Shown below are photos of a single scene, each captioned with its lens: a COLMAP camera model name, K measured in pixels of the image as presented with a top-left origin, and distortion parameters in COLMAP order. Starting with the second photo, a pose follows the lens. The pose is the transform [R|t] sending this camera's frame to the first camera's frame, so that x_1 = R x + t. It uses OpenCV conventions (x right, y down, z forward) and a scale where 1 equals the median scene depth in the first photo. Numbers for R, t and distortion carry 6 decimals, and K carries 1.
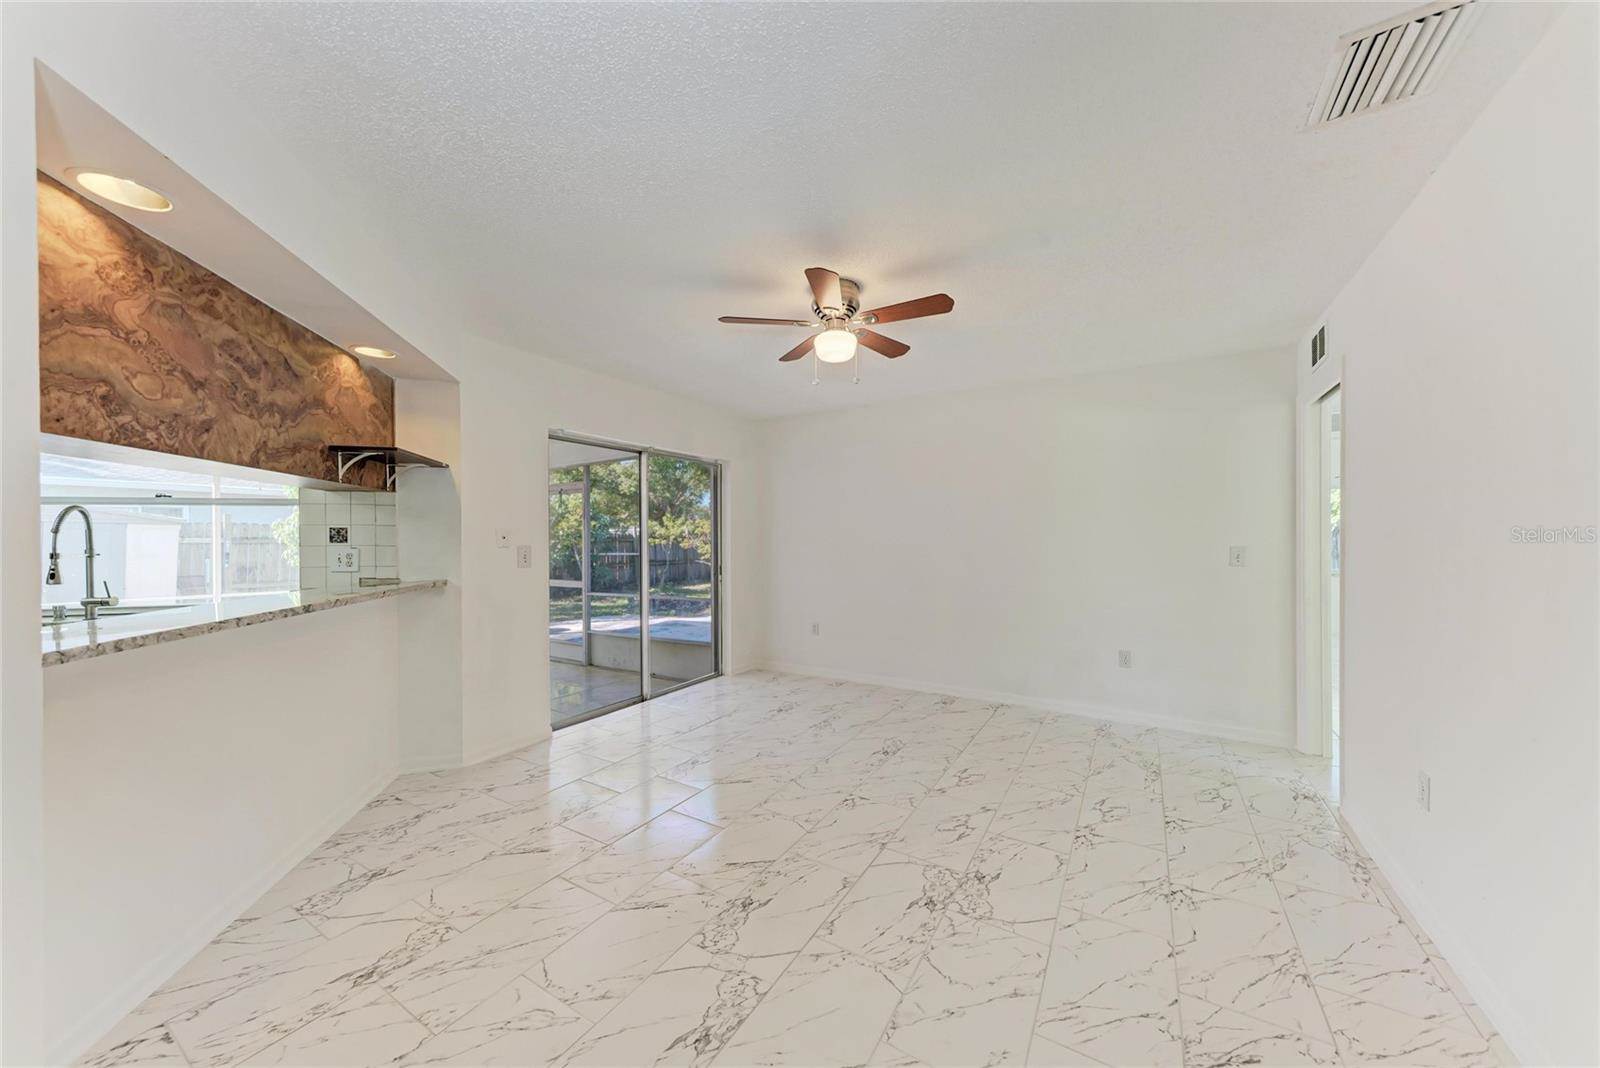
lens RADIAL K [[555.1, 0, 803.4], [0, 555.1, 550.7], [0, 0, 1]] dist [0.015678, -0.004827]
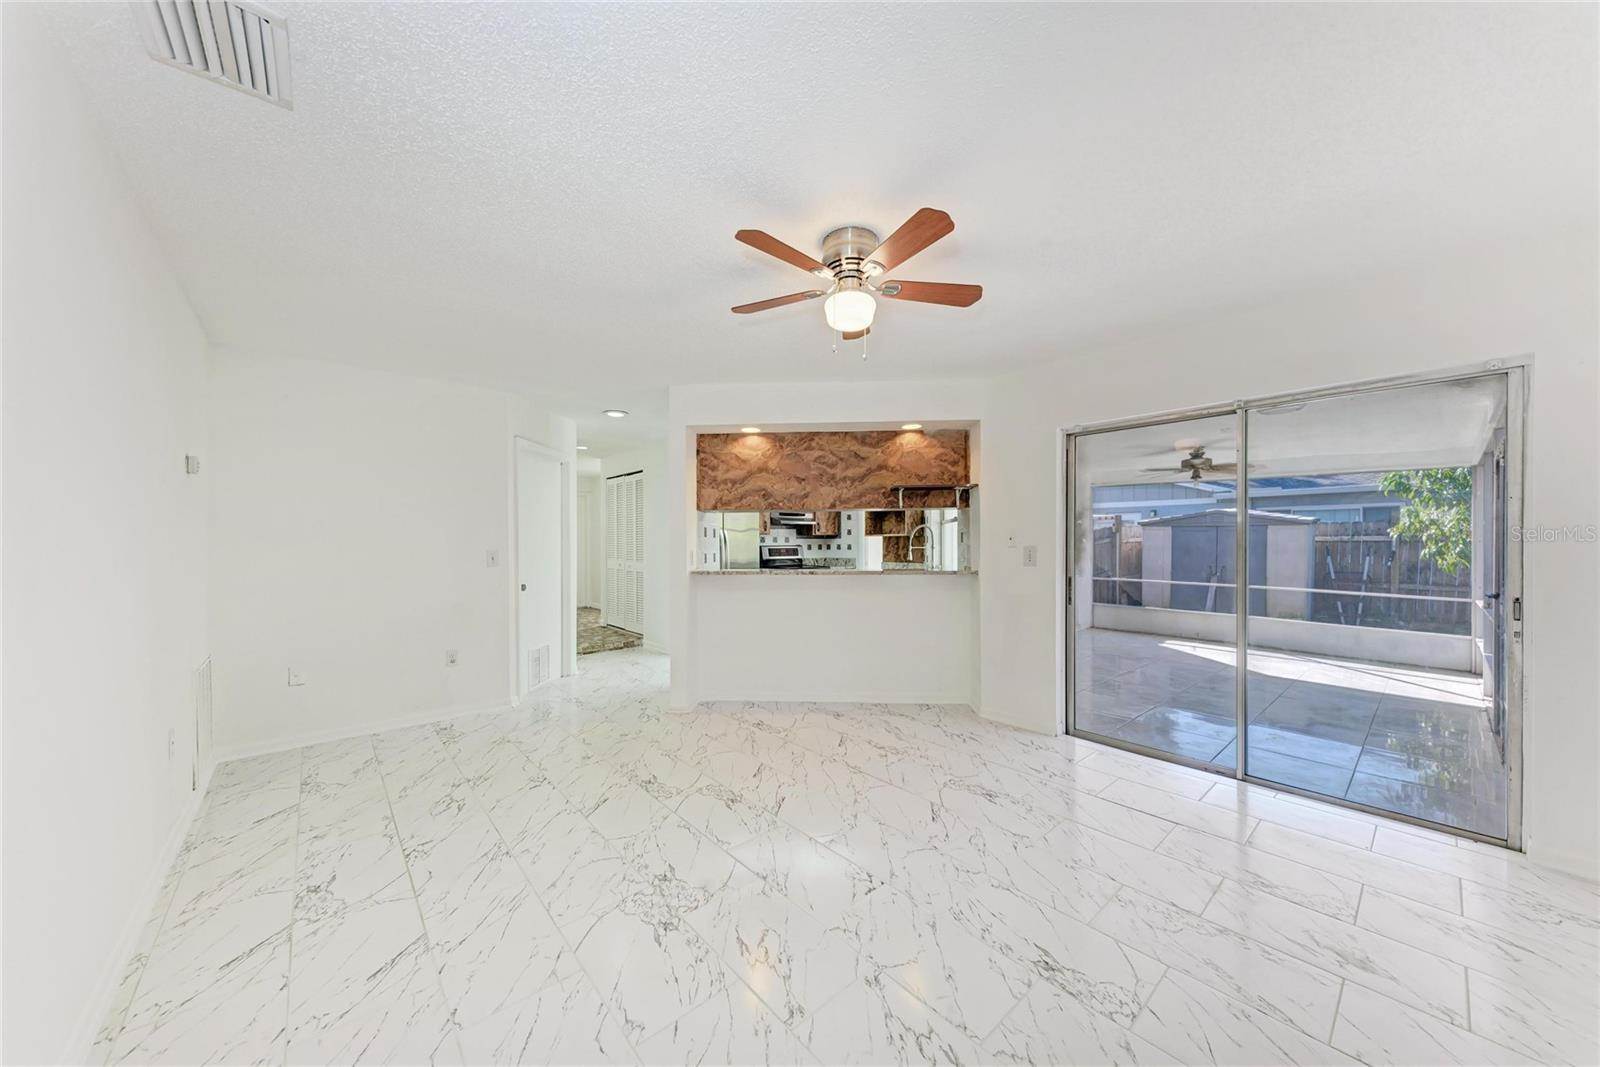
lens RADIAL K [[545.7, 0, 795.3], [0, 545.7, 546.2], [0, 0, 1]] dist [0.013648, -0.000085]
pose [[-0.306934, 0.013519, -0.951635, 1.058541], [-0.015004, 0.999706, 0.019041, -0.035110], [0.951613, 0.020122, -0.306641, 1.425681]]
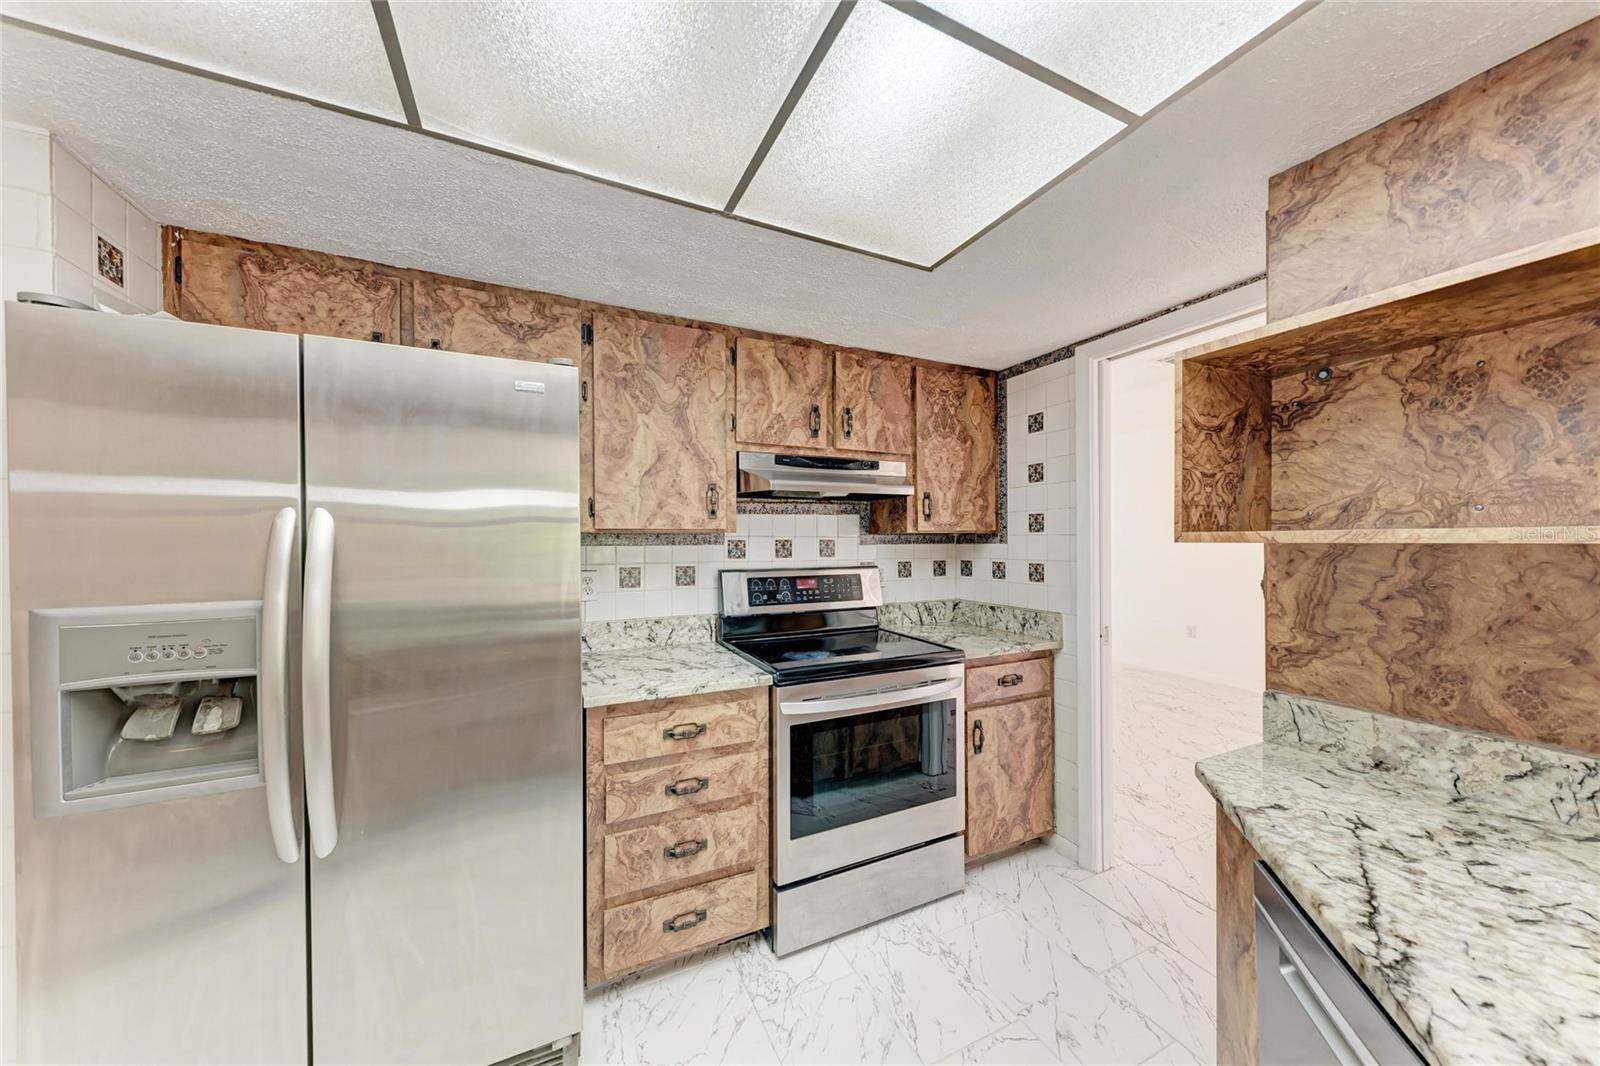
lens RADIAL K [[551.5, 0, 801.4], [0, 551.5, 536.9], [0, 0, 1]] dist [0.014155, -0.000215]
pose [[-0.545736, 0.006091, -0.837935, -1.509281], [-0.010135, 0.999852, 0.013869, -0.047220], [0.837896, 0.016061, -0.545594, 0.819294]]
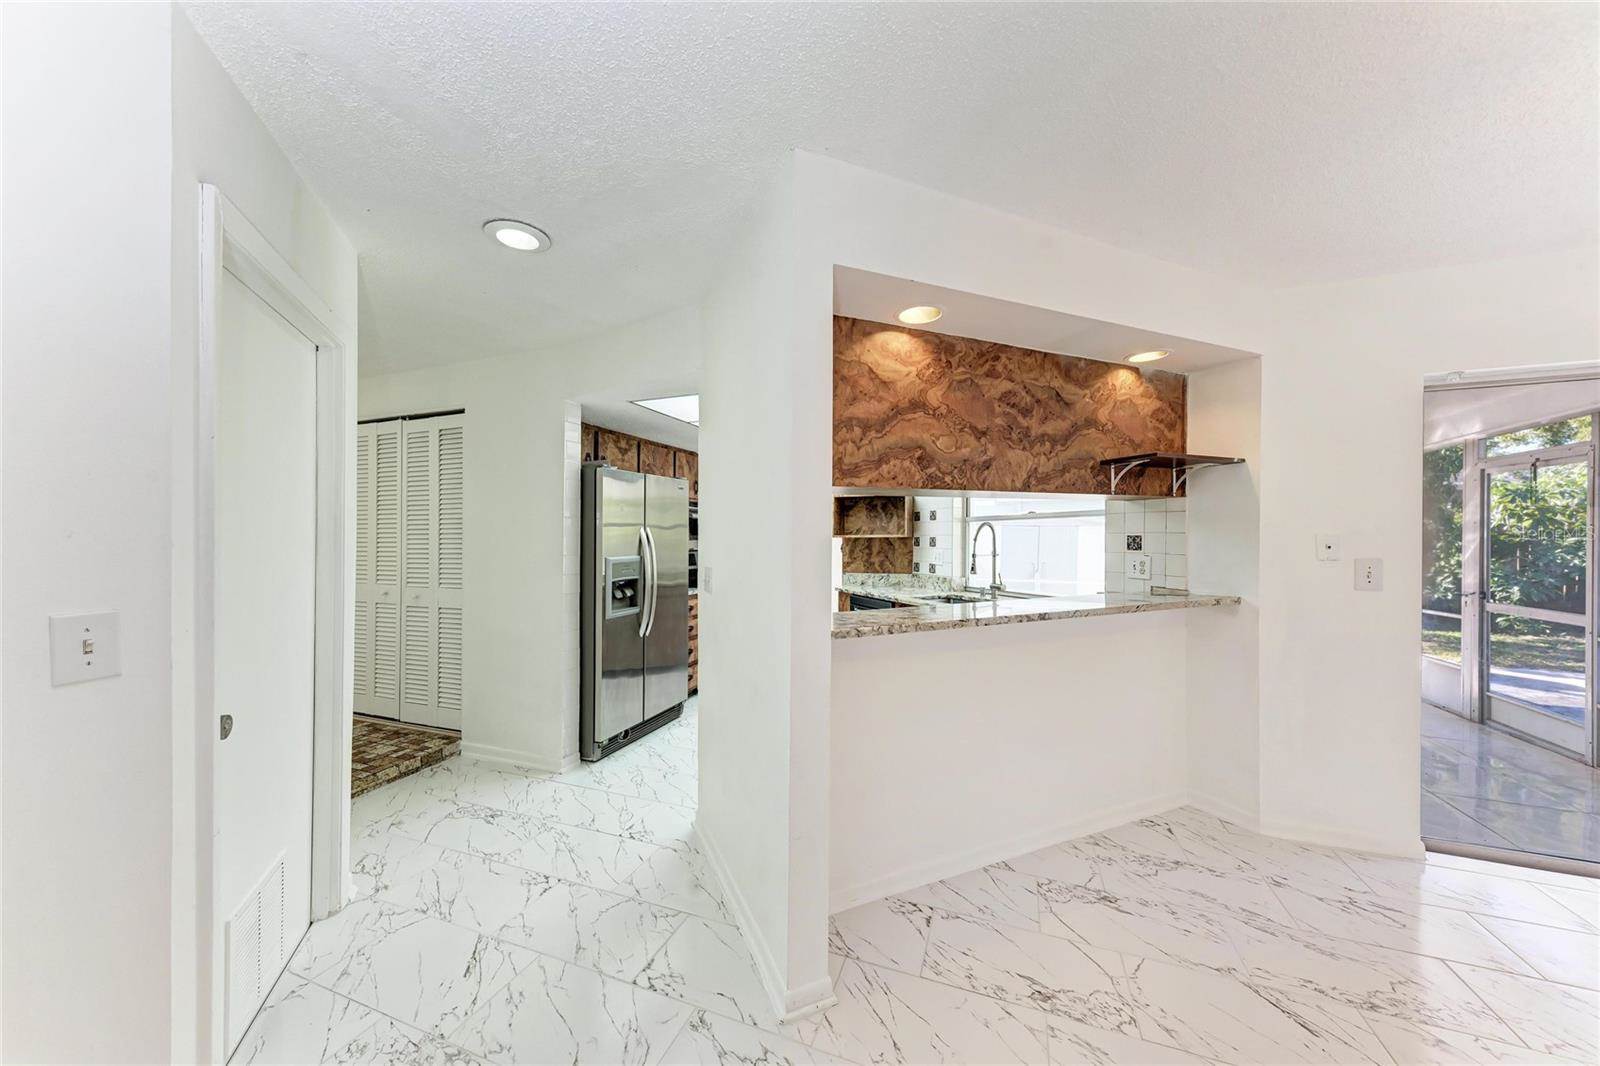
lens RADIAL K [[551.5, 0, 801.4], [0, 551.5, 536.9], [0, 0, 1]] dist [0.014155, -0.000215]
pose [[0.173953, 0.004212, -0.984745, 0.094106], [-0.015377, 0.999881, 0.001560, -0.042719], [0.984634, 0.014871, 0.173997, 0.302623]]
